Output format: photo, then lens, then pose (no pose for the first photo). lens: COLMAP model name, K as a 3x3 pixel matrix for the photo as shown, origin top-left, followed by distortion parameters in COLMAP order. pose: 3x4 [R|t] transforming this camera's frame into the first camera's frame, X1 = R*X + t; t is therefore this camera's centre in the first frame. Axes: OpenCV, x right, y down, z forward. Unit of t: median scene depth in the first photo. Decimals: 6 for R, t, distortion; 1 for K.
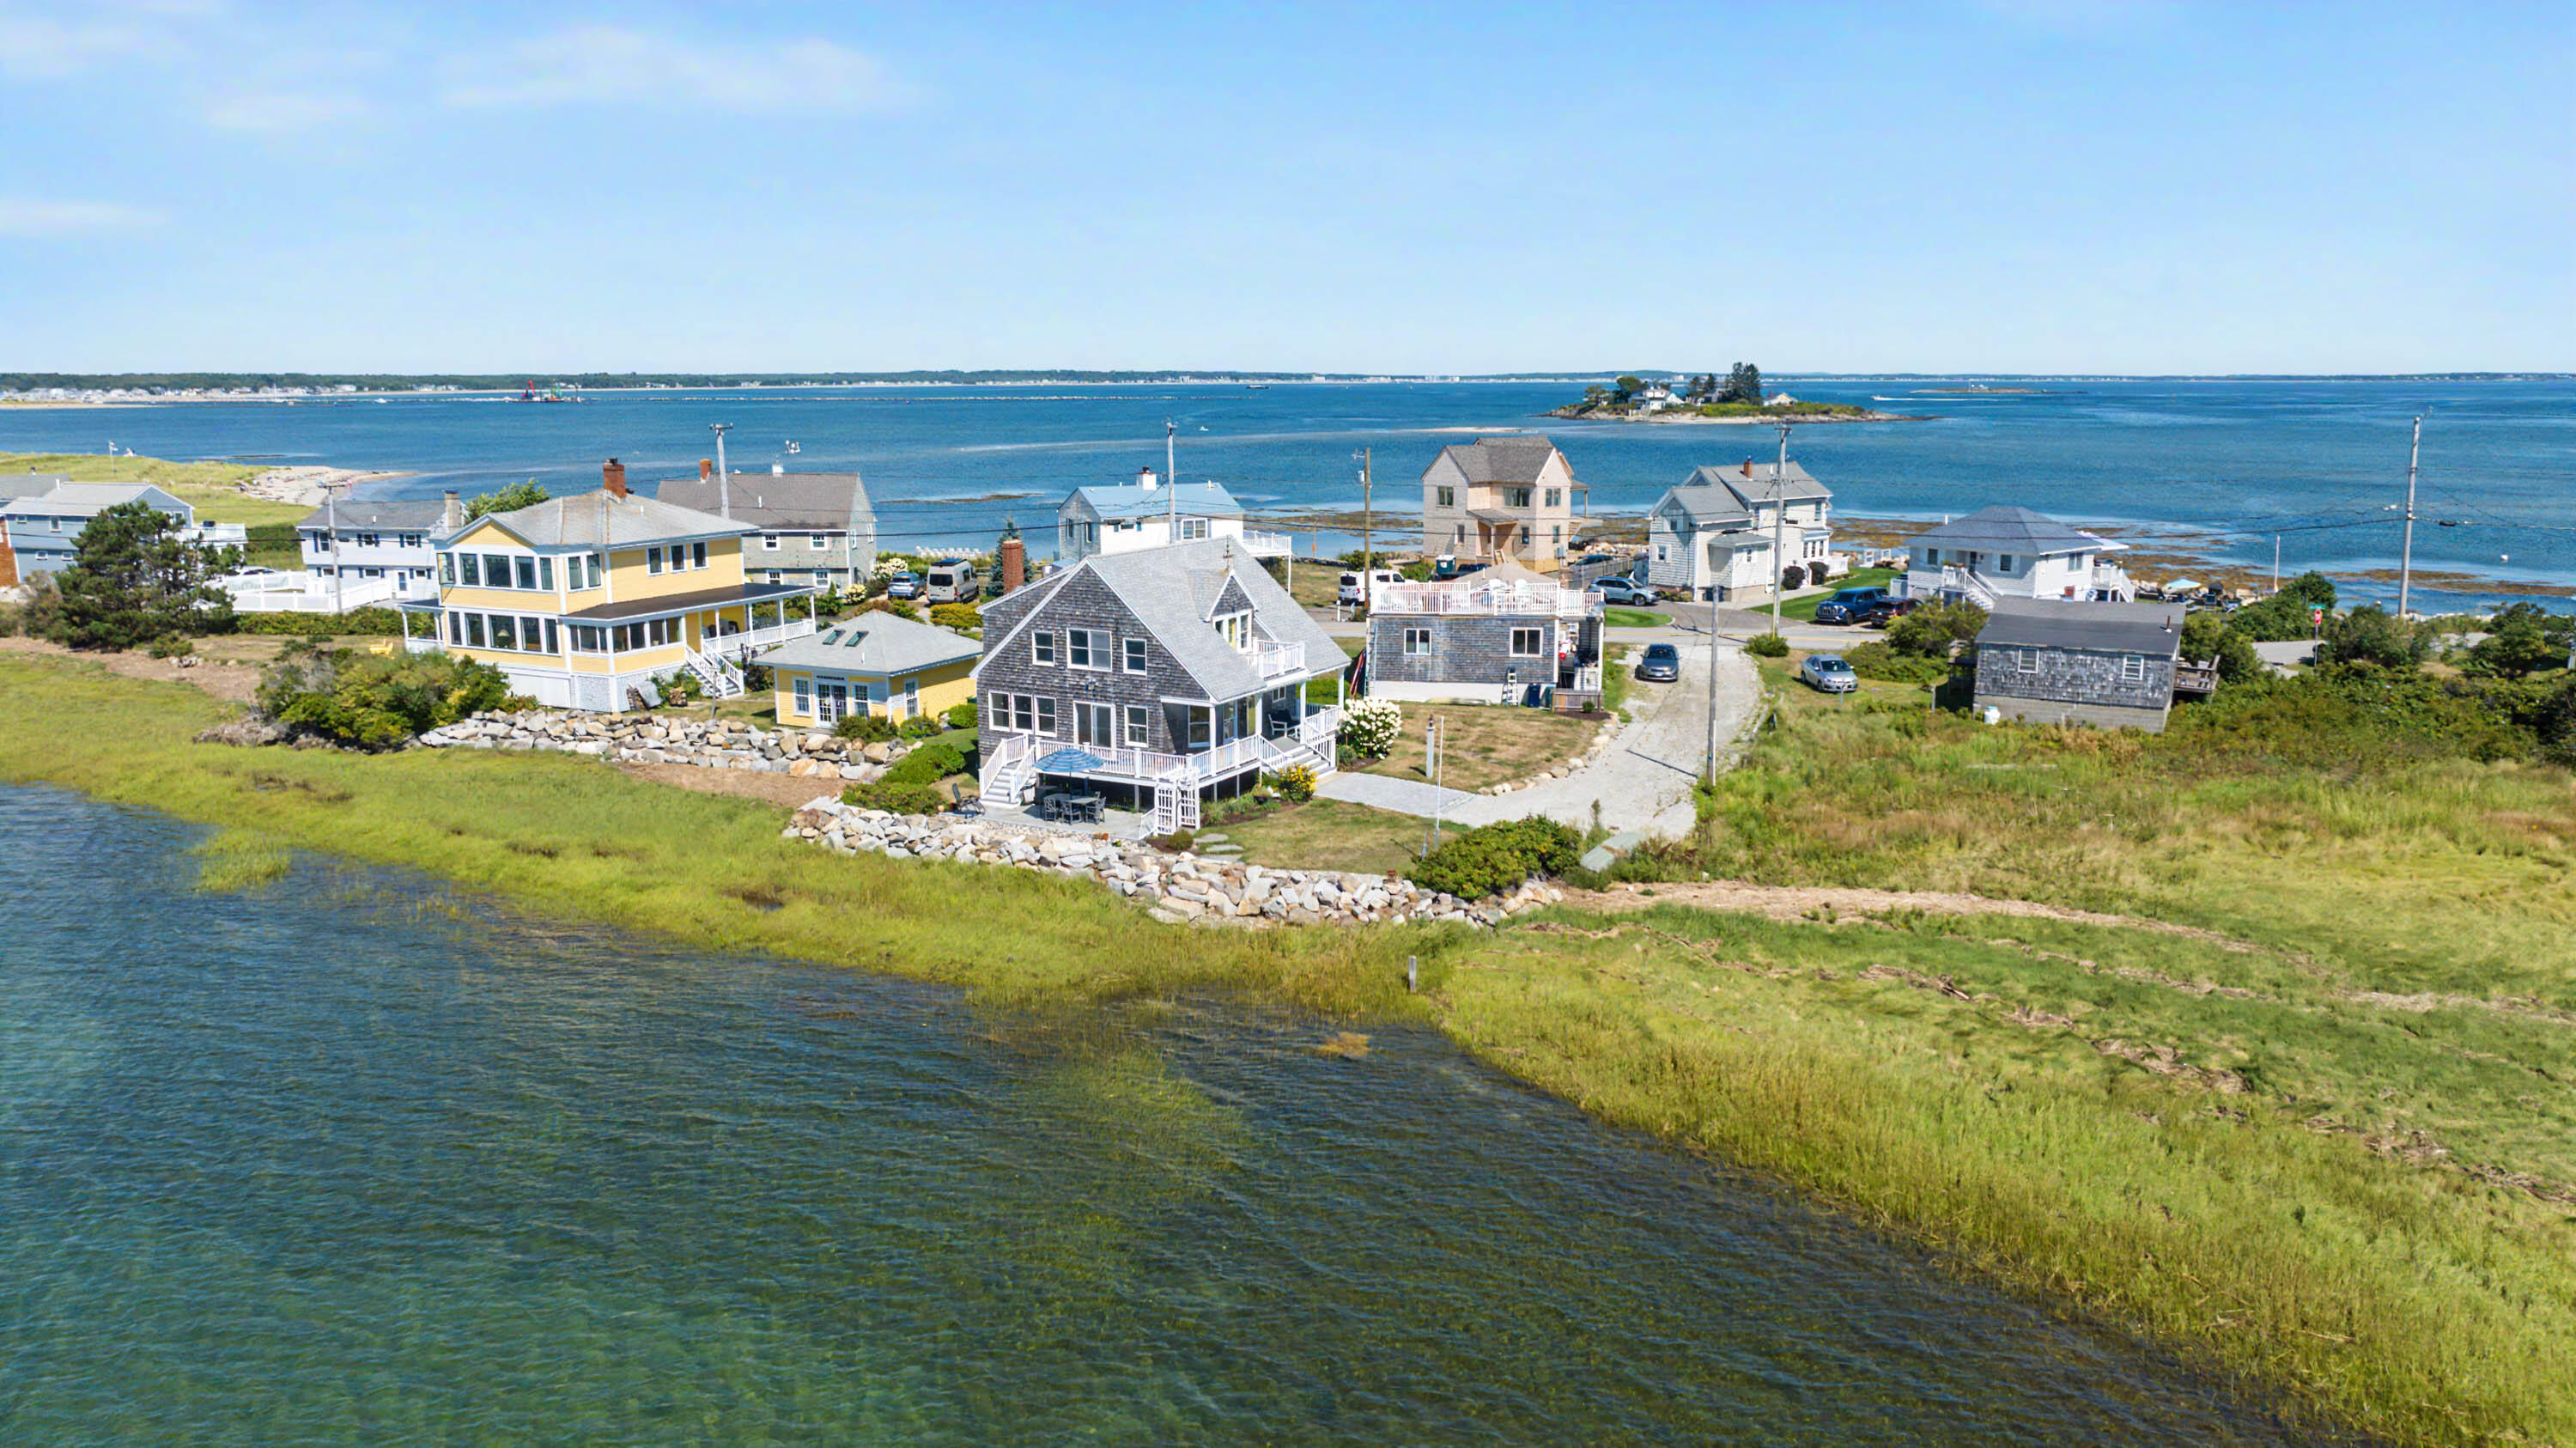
lens RADIAL K [[1821.7, 0, 1283.8], [0, 1821.7, 725.1], [0, 0, 1]] dist [-0.031154, 0.031285]
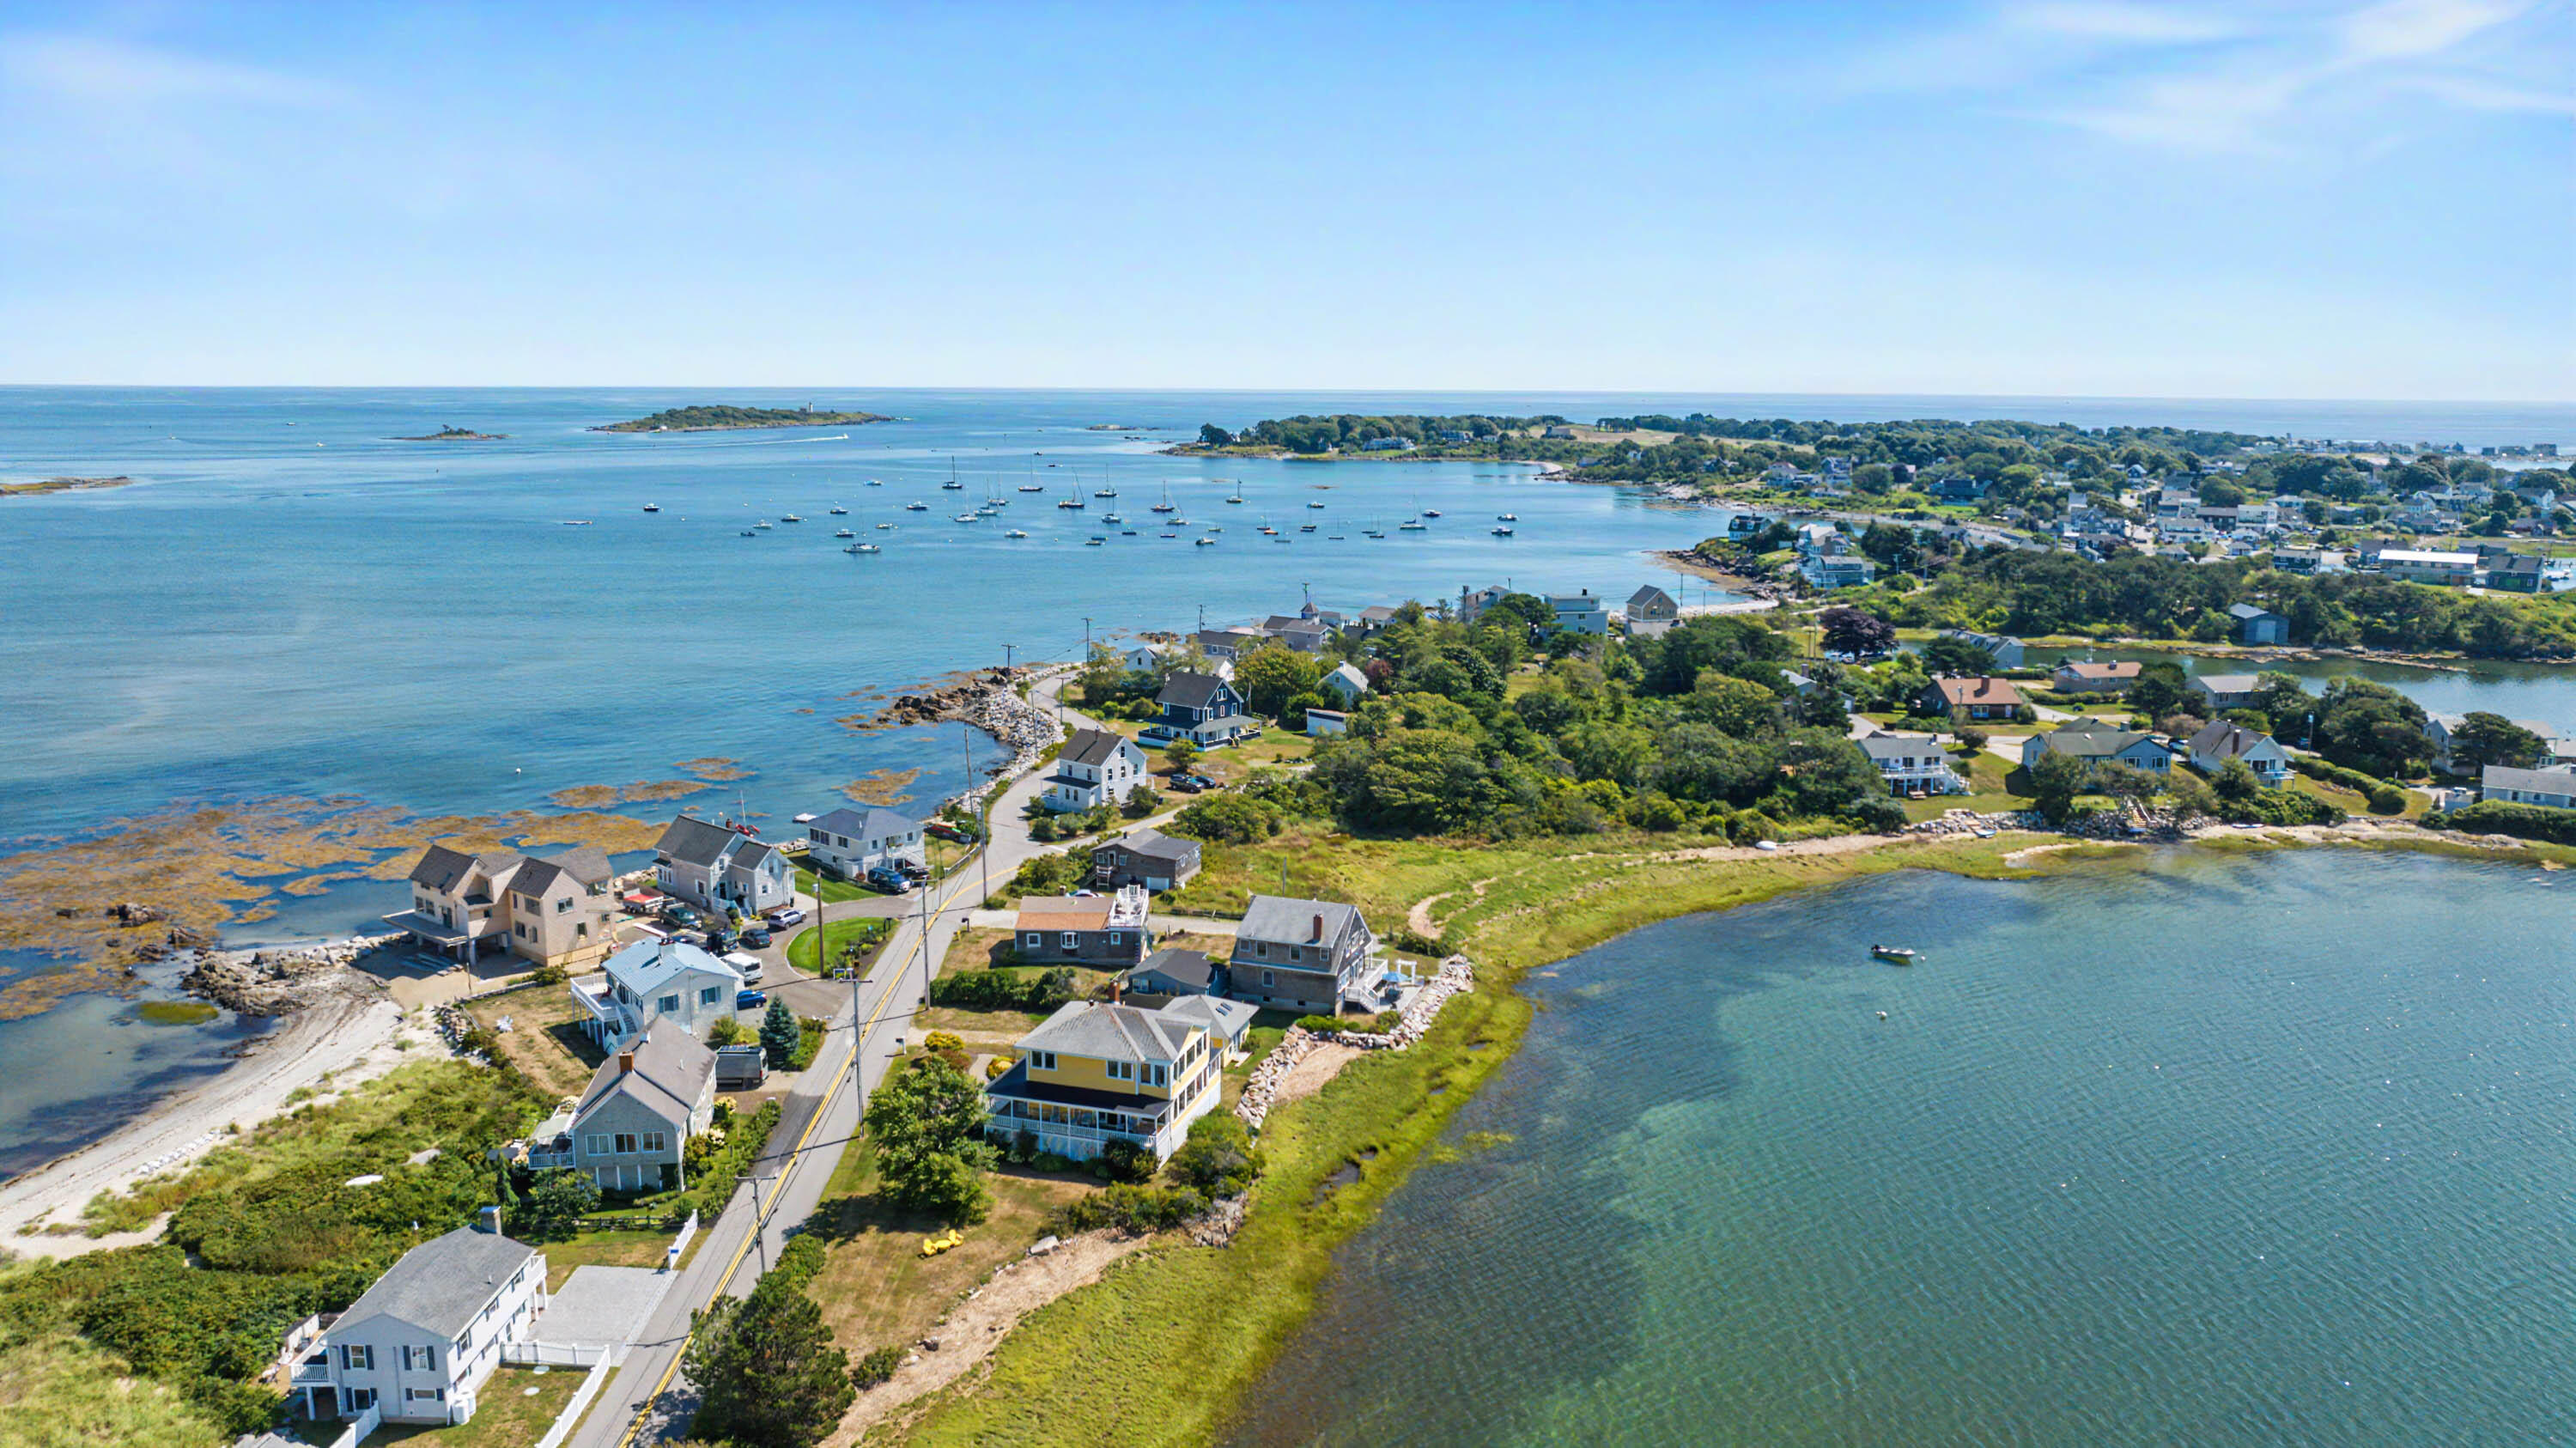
lens RADIAL K [[1821.7, 0, 1290.5], [0, 1821.7, 716.2], [0, 0, 1]] dist [-0.031154, 0.031285]
pose [[-0.157101, -0.176271, 0.971724, -2.106277], [0.180775, 0.962185, 0.203767, -0.738233], [-0.970896, 0.207675, -0.119295, 1.122988]]
